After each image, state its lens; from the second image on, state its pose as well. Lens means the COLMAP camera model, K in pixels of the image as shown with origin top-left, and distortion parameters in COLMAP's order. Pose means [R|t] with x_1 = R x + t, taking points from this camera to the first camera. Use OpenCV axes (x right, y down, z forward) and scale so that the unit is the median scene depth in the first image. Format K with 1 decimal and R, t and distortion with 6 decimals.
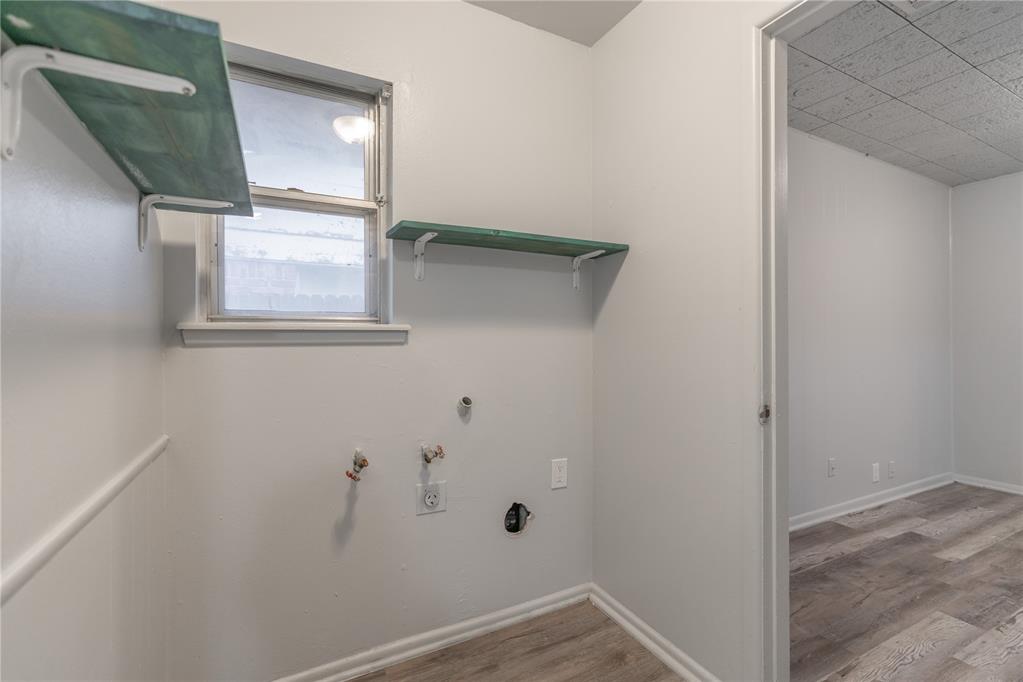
lens RADIAL K [[459.7, 0, 515.6], [0, 459.7, 340.9], [0, 0, 1]] dist [-0.009040, 0.002757]
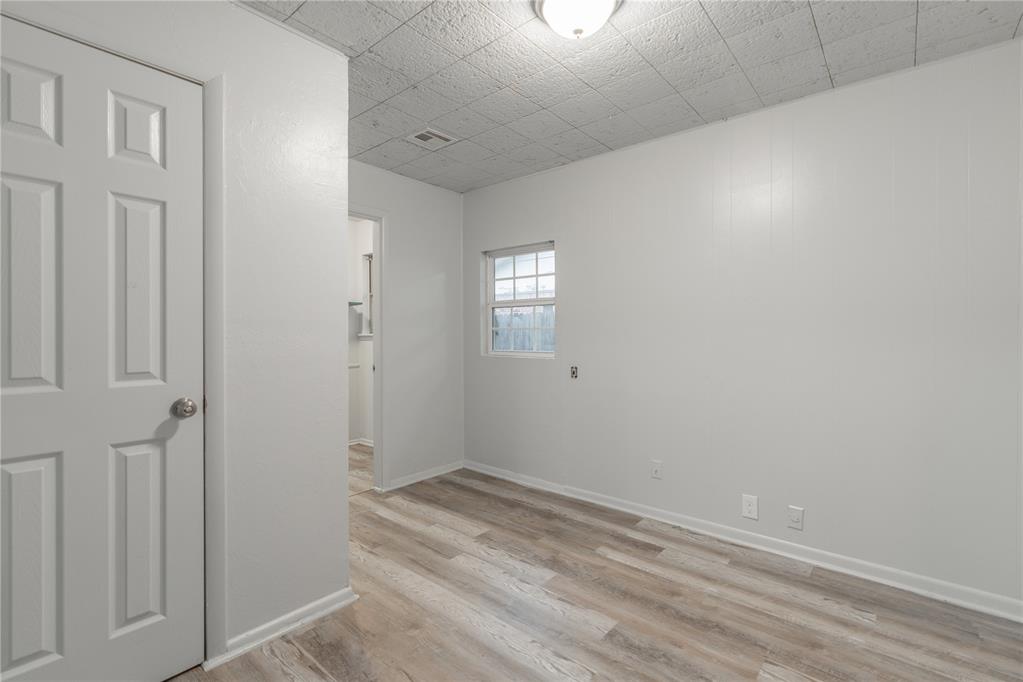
lens RADIAL K [[459.7, 0, 517.3], [0, 459.7, 336.9], [0, 0, 1]] dist [-0.009040, 0.002757]
pose [[0.379049, -0.001806, -0.925375, 1.930511], [0.001041, 0.999998, -0.001525, -0.012162], [0.925376, -0.000385, 0.379051, 0.445431]]
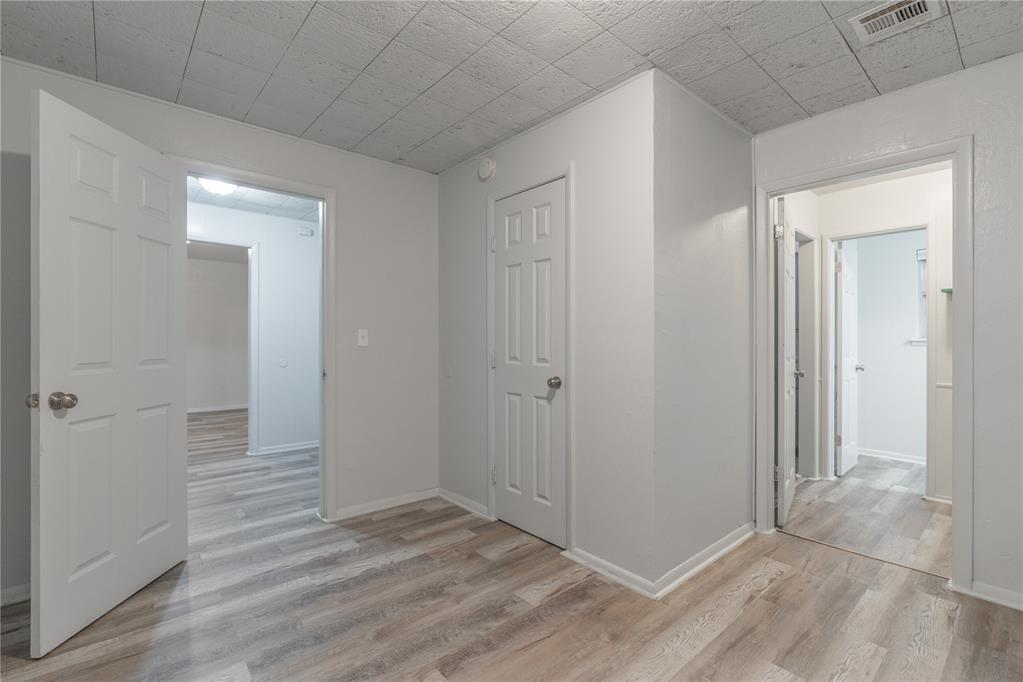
lens RADIAL K [[459.7, 0, 513.1], [0, 459.7, 338.4], [0, 0, 1]] dist [-0.009040, 0.002757]
pose [[-0.972155, -0.007529, -0.234219, 1.468452], [-0.007910, 0.999968, 0.000686, -0.013640], [0.234206, 0.002520, -0.972184, 1.304264]]
